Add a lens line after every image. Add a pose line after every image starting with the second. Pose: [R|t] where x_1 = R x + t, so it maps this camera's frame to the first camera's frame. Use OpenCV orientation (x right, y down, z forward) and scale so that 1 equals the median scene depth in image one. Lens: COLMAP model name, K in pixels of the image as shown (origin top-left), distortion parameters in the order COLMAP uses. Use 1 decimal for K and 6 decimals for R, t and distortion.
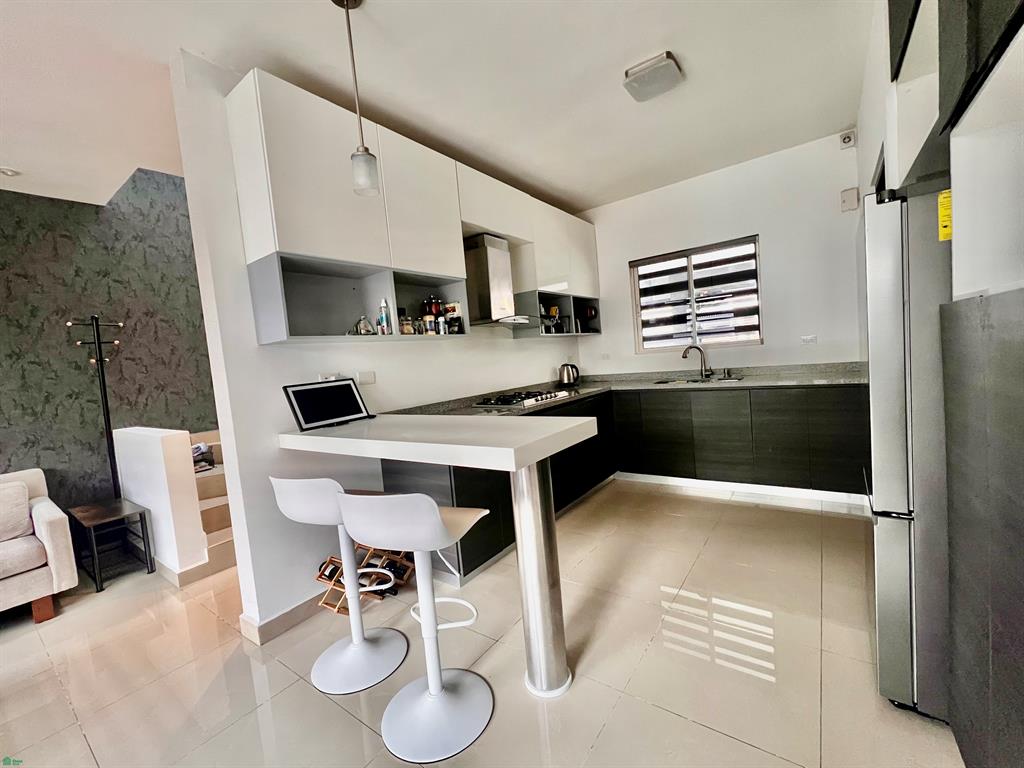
lens RADIAL K [[423.9, 0, 512.0], [0, 423.9, 384.0], [0, 0, 1]] dist [-0.001593, 0.000228]
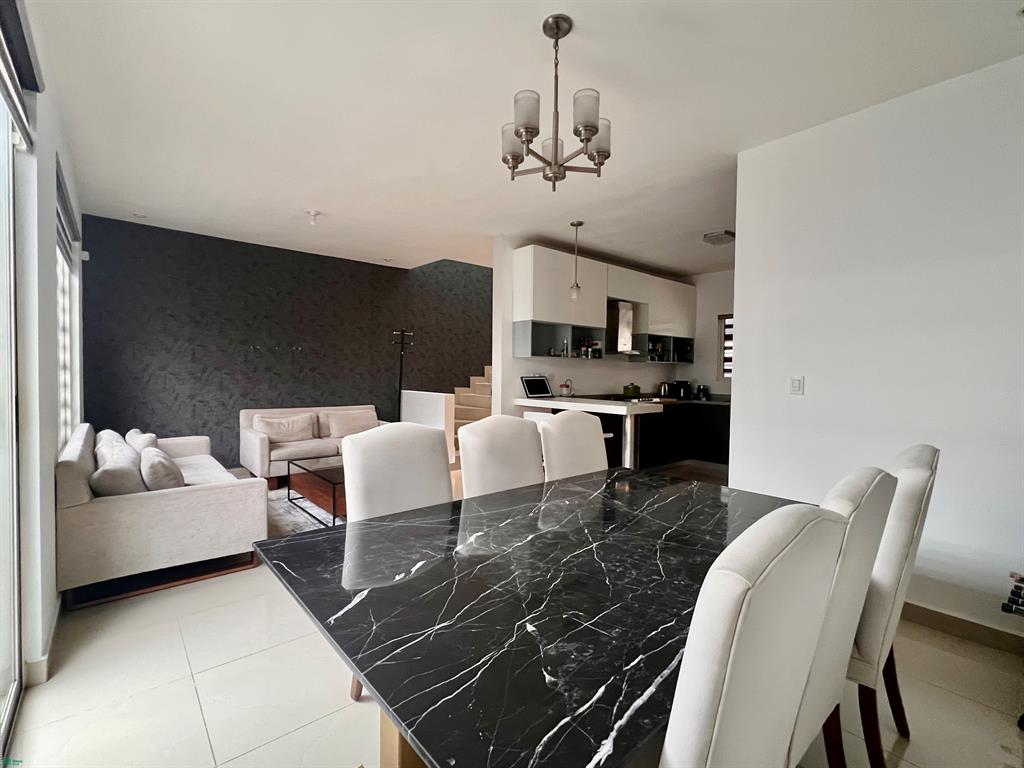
lens RADIAL K [[467.9, 0, 512.0], [0, 467.9, 384.0], [0, 0, 1]] dist [0.000640, 0.000009]
pose [[0.968292, 0.109710, -0.224443, -0.024034], [-0.115078, 0.993296, -0.010936, 0.054125], [0.221739, 0.036418, 0.974426, -1.018726]]
